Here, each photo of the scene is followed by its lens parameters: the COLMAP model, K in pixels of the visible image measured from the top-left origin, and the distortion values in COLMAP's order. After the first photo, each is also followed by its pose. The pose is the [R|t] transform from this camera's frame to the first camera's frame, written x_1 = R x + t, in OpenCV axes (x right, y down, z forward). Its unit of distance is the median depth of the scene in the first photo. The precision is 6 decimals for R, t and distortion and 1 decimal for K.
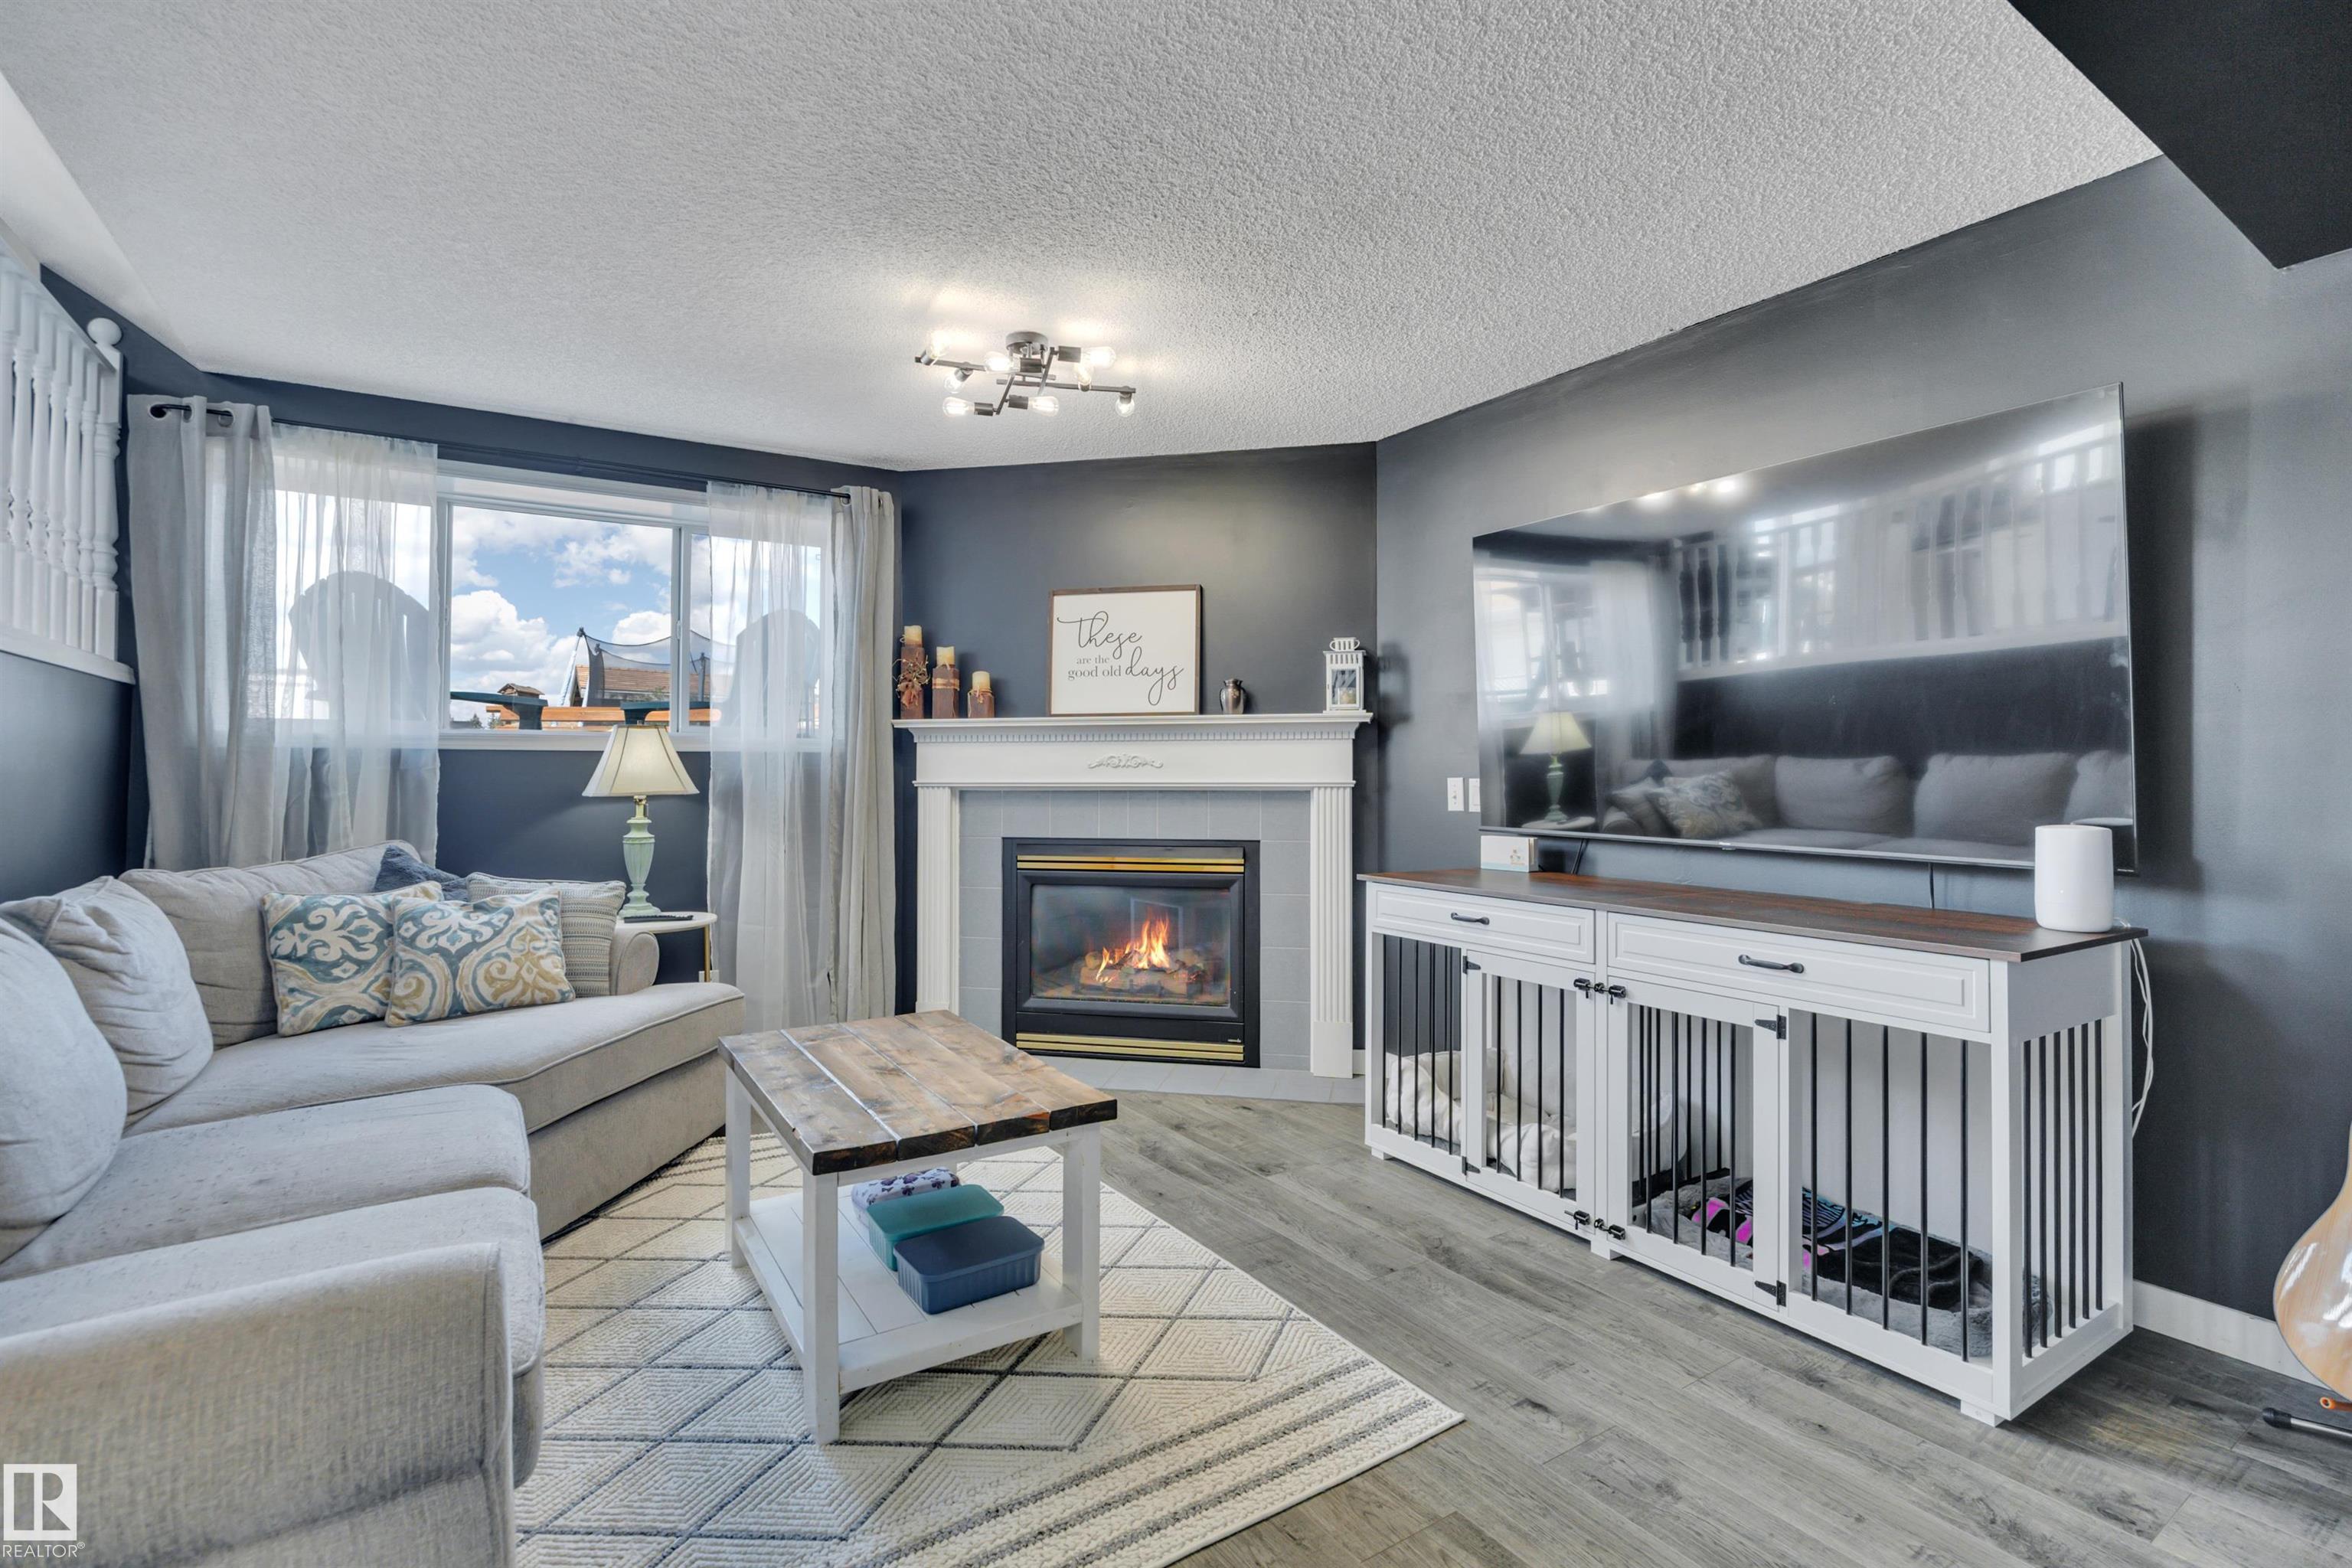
lens RADIAL K [[1056.0, 0, 1145.5], [0, 1056.0, 760.2], [0, 0, 1]] dist [-0.012279, 0.002028]
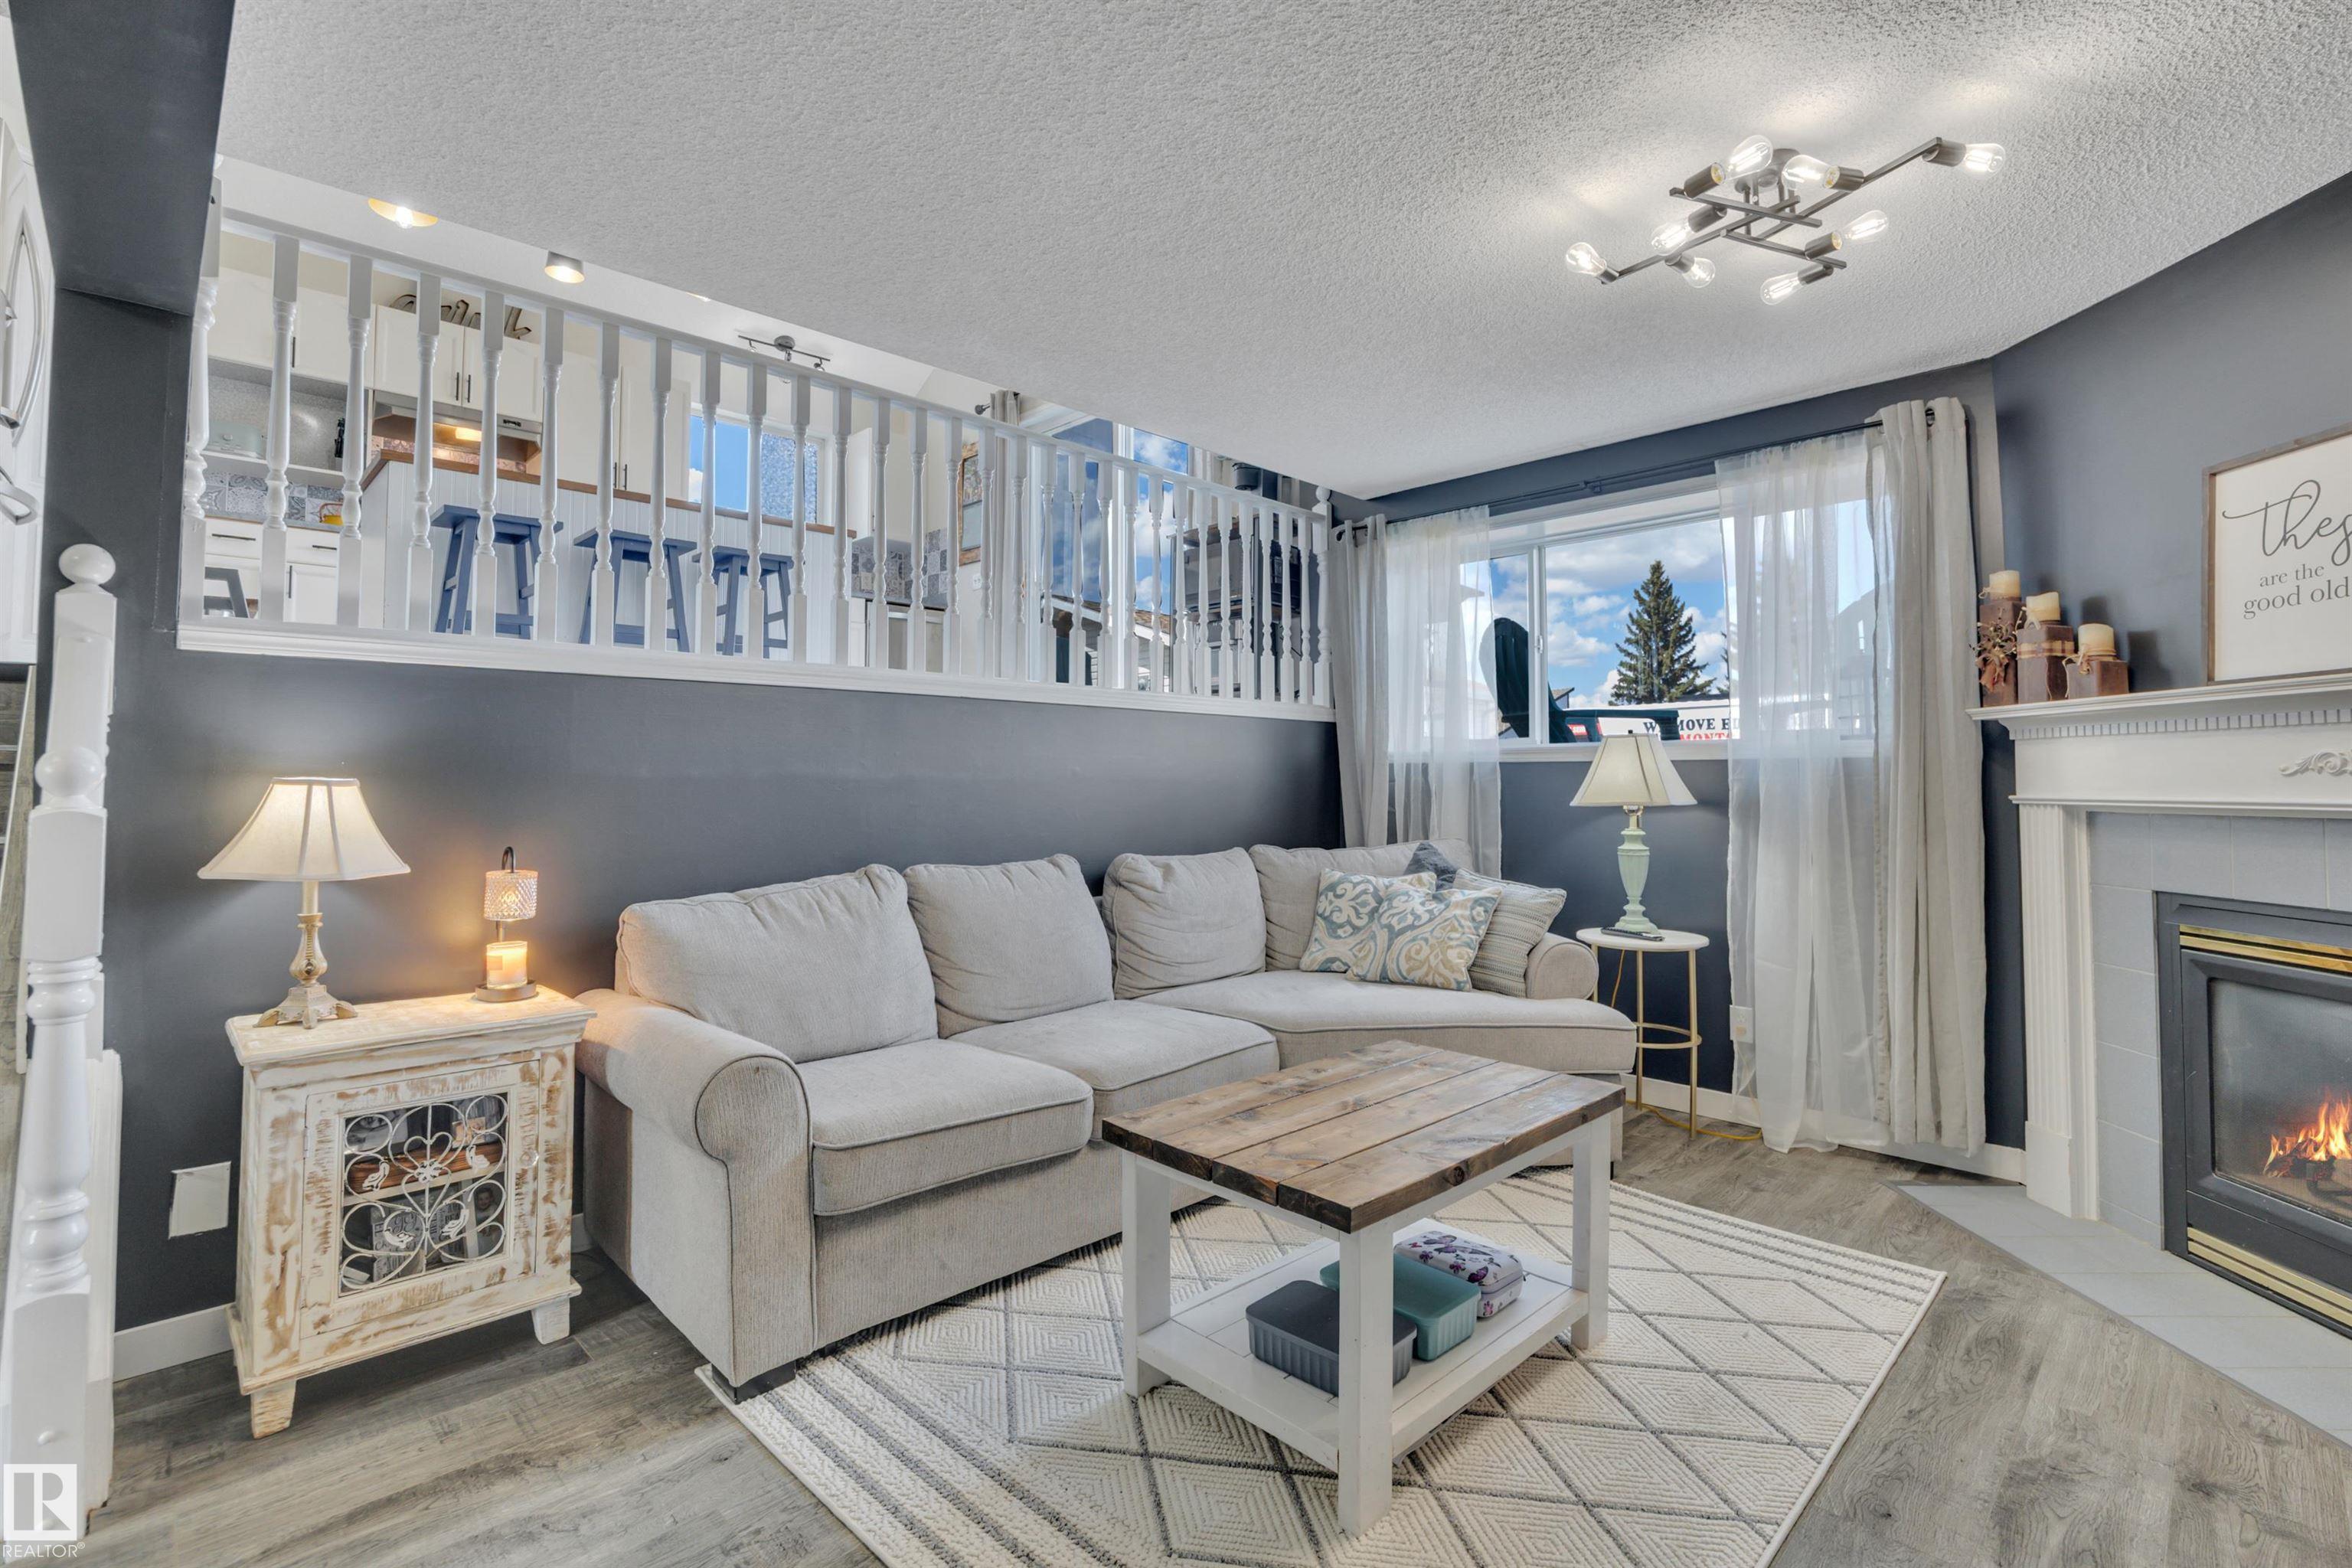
lens RADIAL K [[1056.0, 0, 1190.2], [0, 1056.0, 743.8], [0, 0, 1]] dist [-0.012279, 0.002028]
pose [[0.237179, -0.032668, -0.970917, 0.487638], [0.010306, 0.999463, -0.031111, 0.002417], [0.971411, -0.002627, 0.237388, 0.485985]]
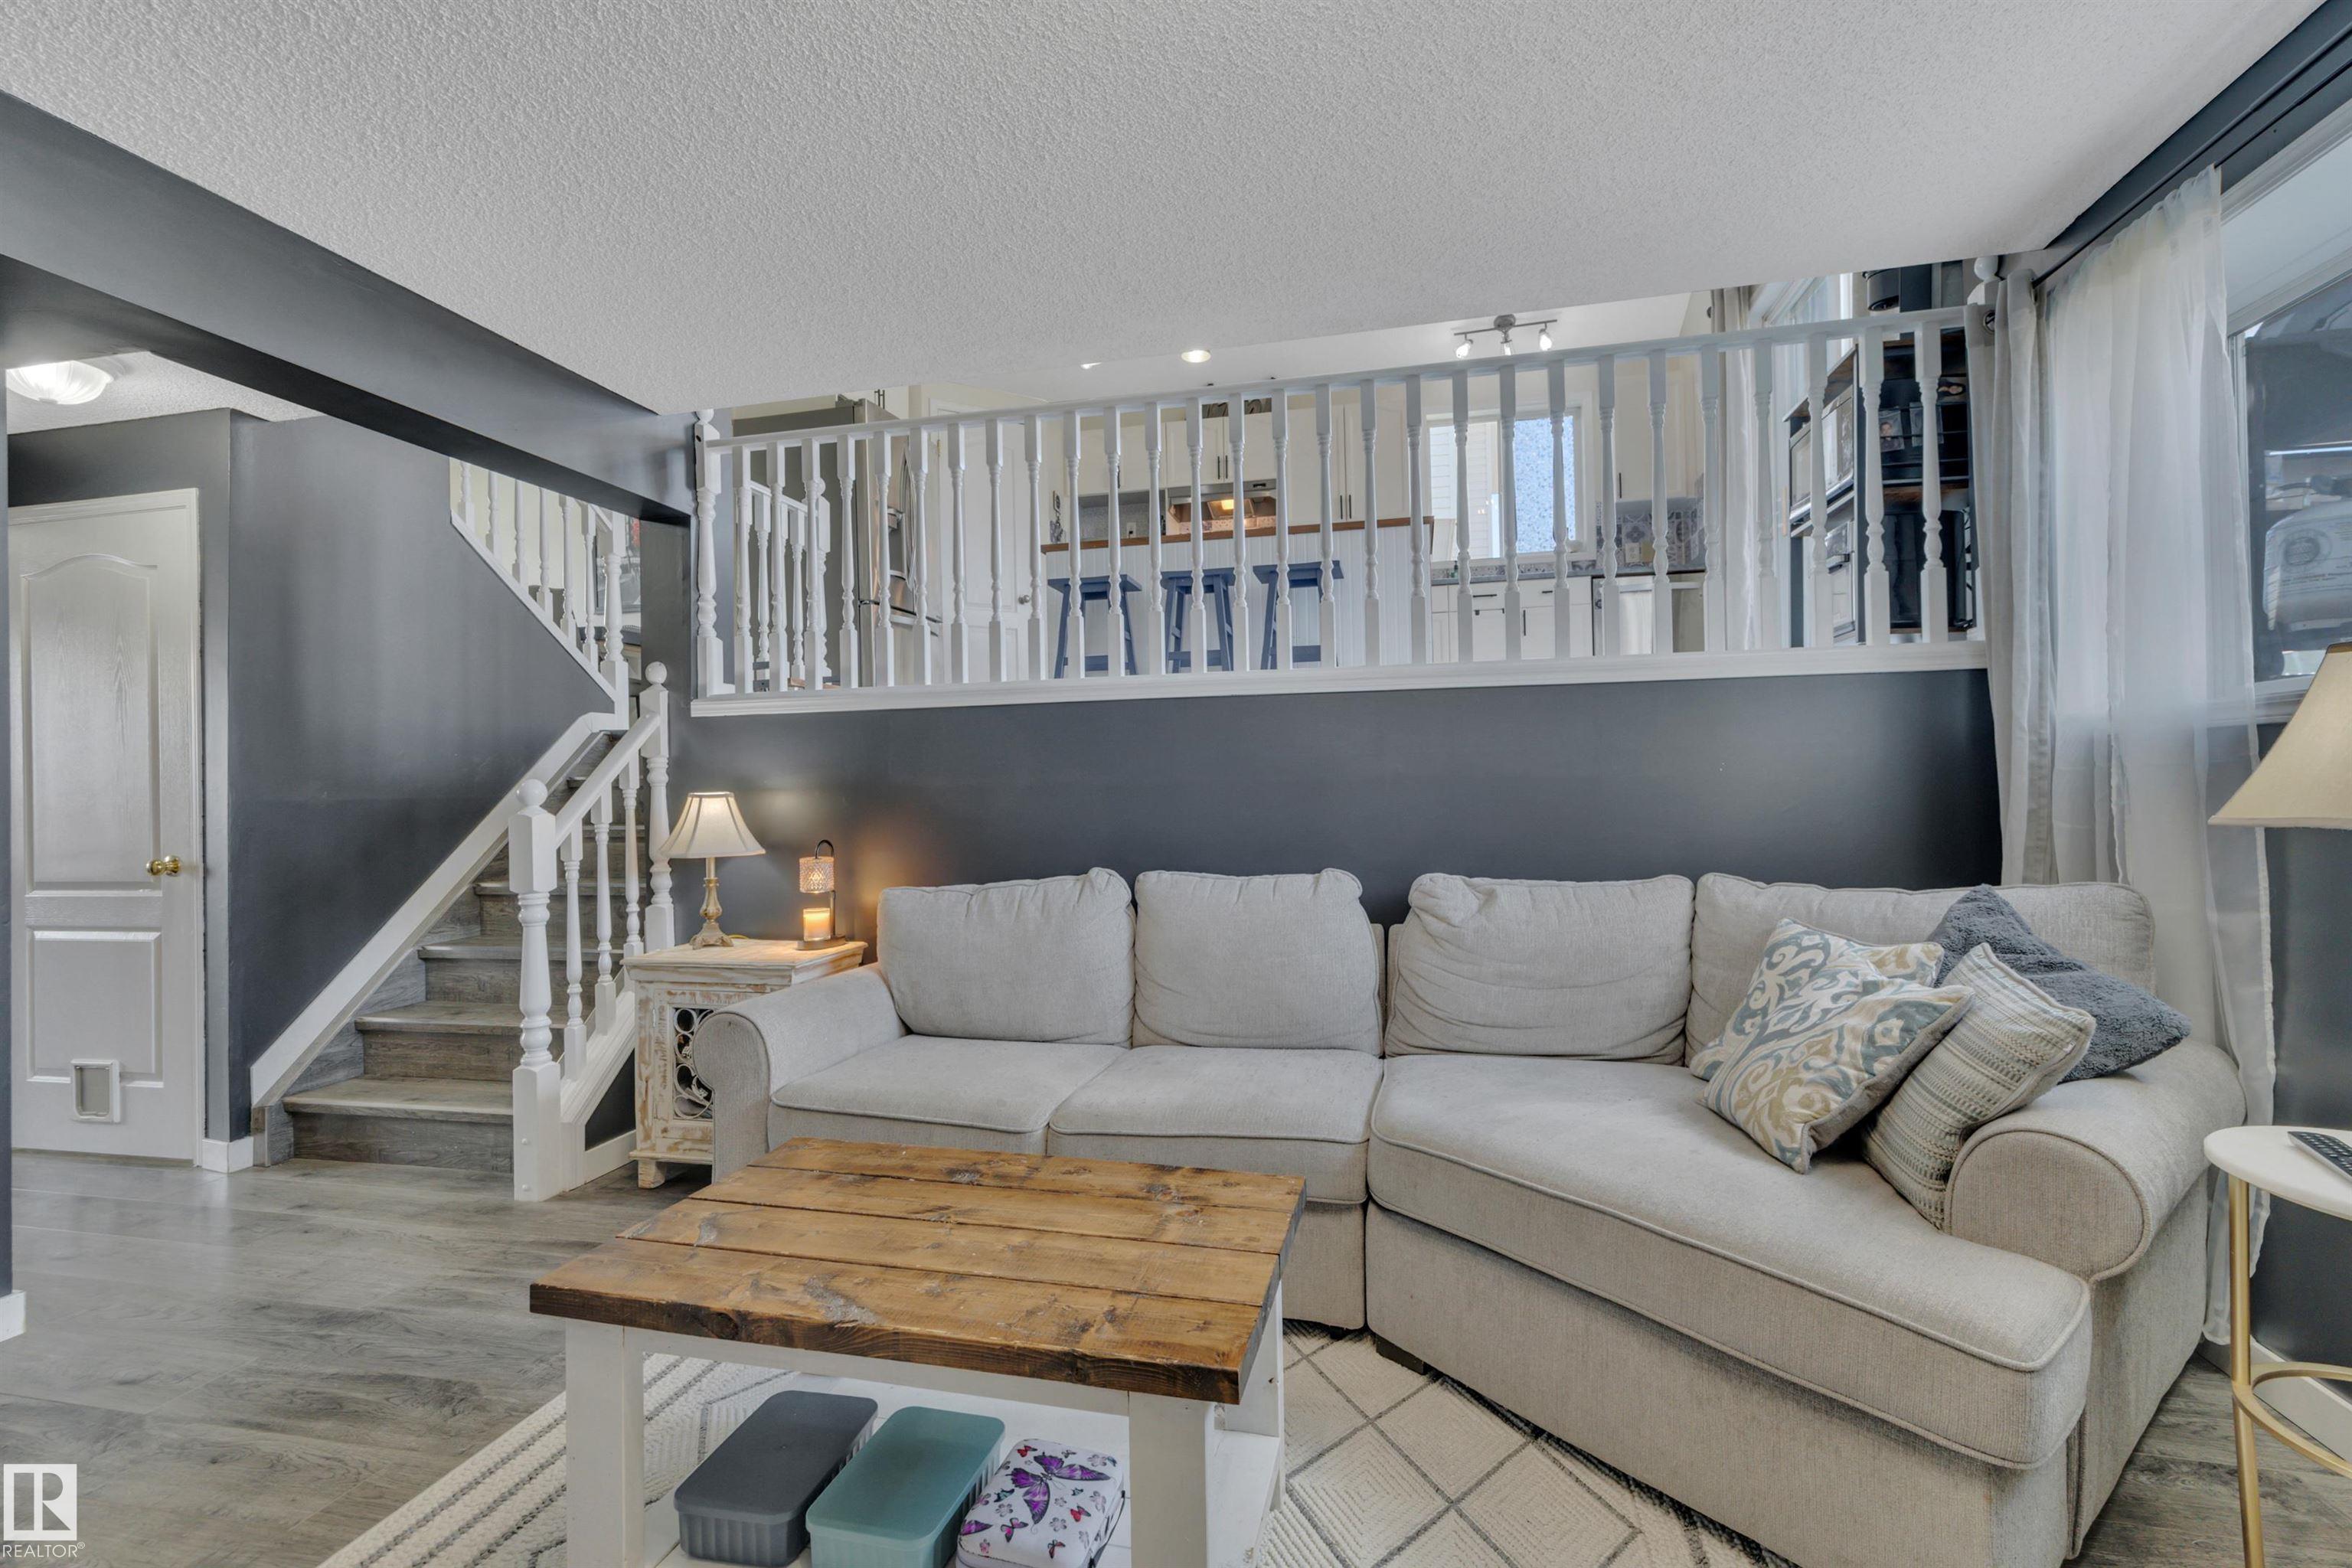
lens RADIAL K [[1056.0, 0, 1183.6], [0, 1056.0, 787.7], [0, 0, 1]] dist [-0.012279, 0.002028]
pose [[-0.697462, 0.012309, -0.716516, 0.107435], [0.028209, 0.999549, -0.010287, 0.018003], [0.716067, -0.027388, -0.697494, 1.226811]]
